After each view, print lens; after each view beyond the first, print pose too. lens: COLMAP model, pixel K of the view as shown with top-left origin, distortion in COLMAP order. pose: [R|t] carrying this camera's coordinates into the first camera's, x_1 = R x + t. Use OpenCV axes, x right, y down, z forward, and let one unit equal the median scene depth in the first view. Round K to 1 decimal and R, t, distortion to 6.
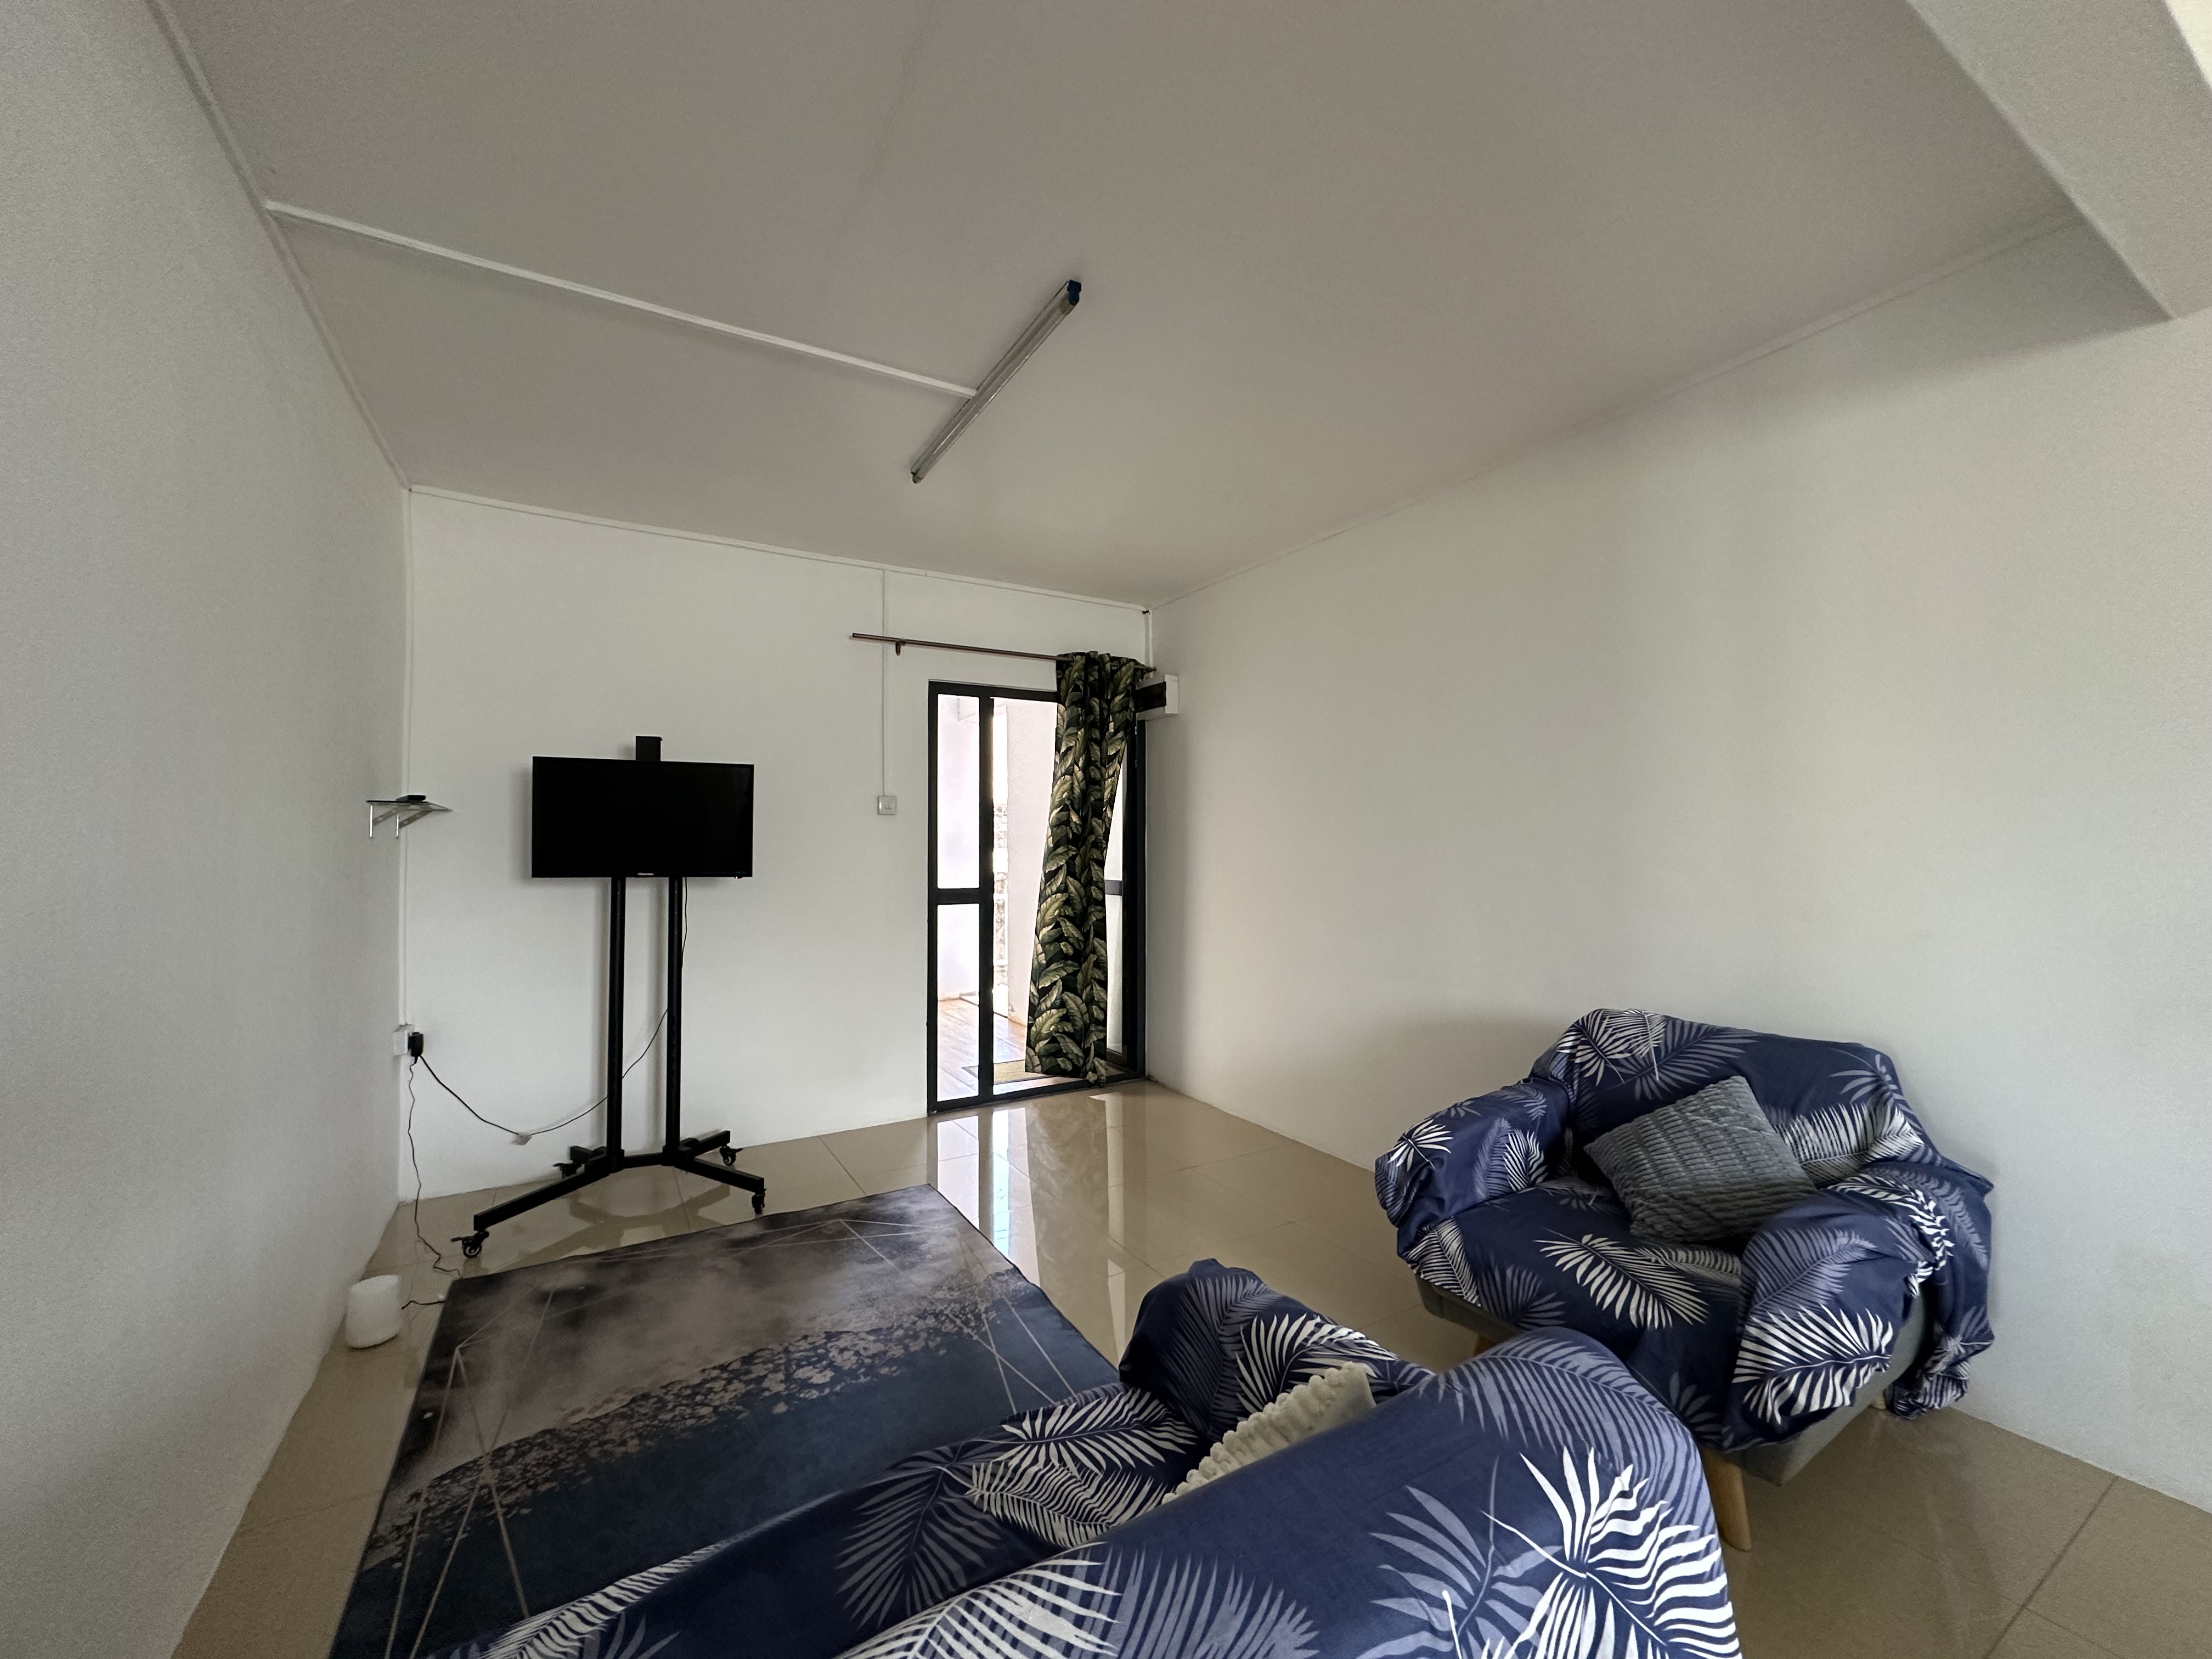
lens RADIAL K [[883.0, 0, 1106.0], [0, 883.0, 829.1], [0, 0, 1]] dist [0.001852, 0.000001]
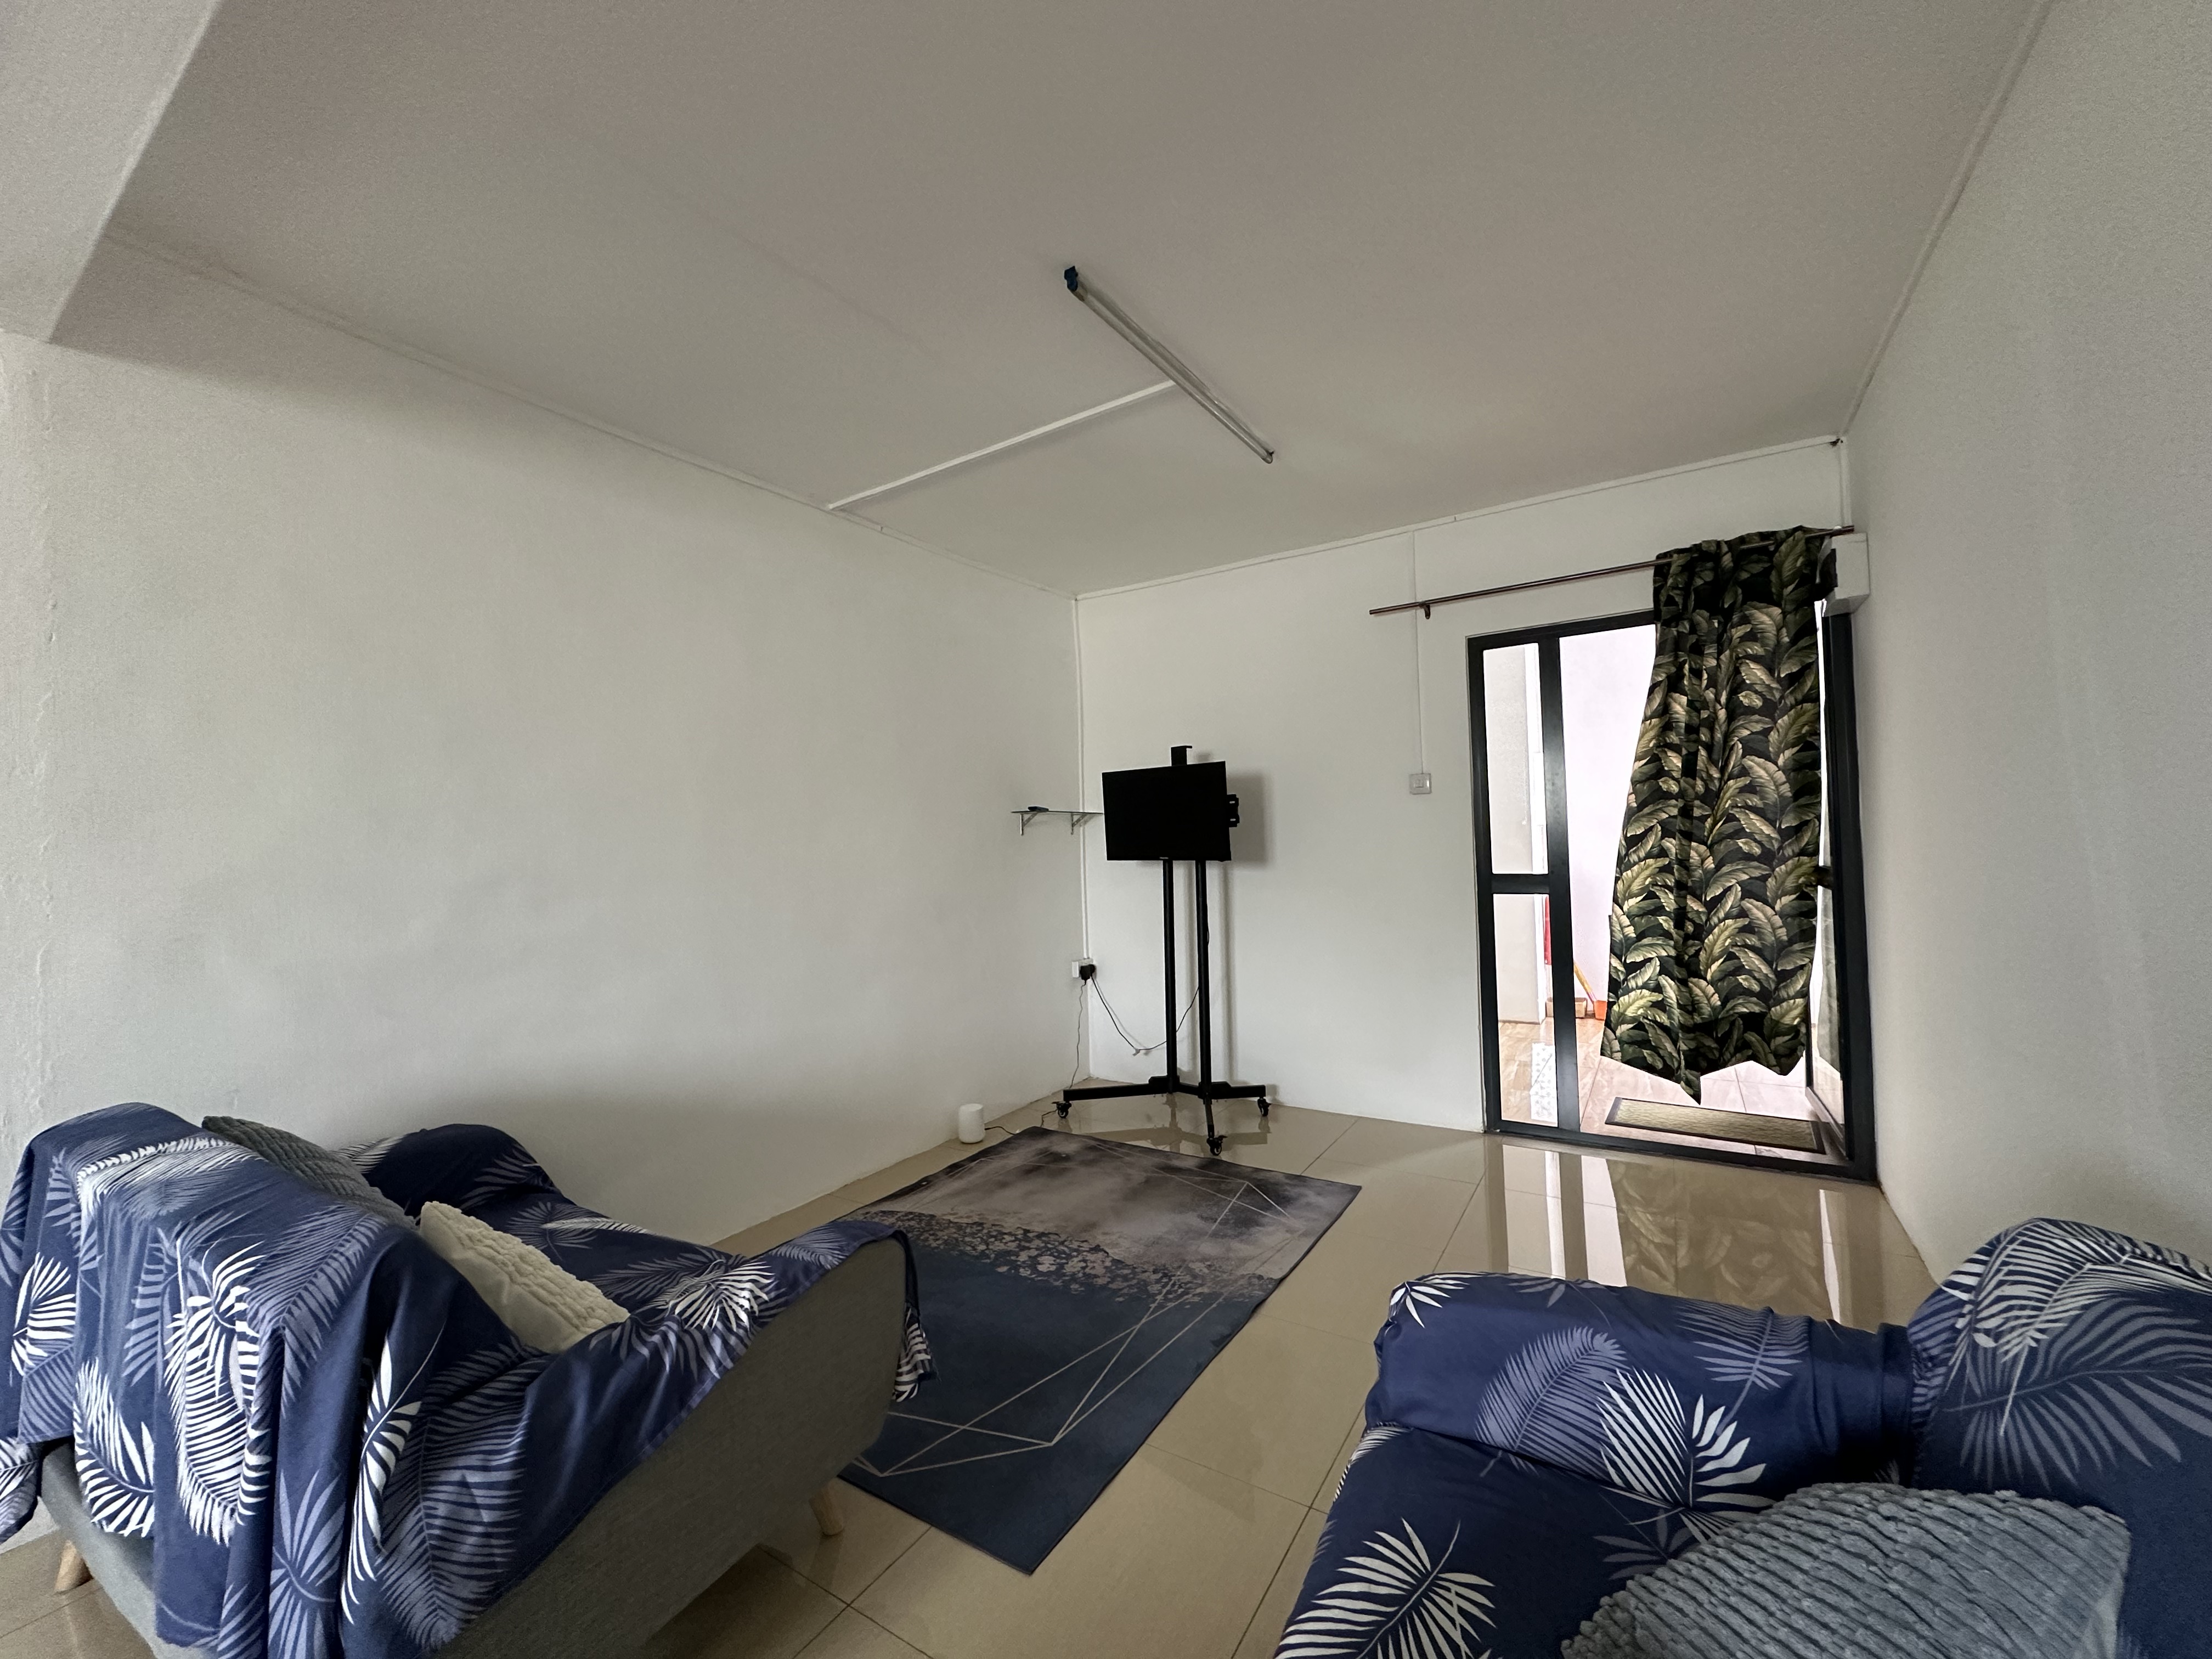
lens RADIAL K [[883.0, 0, 1103.3], [0, 883.0, 827.6], [0, 0, 1]] dist [0.001852, 0.000001]
pose [[0.445360, -0.028596, -0.894895, 0.580410], [0.045877, 0.998906, -0.009088, 0.016305], [0.894175, -0.037007, 0.446185, 0.380068]]
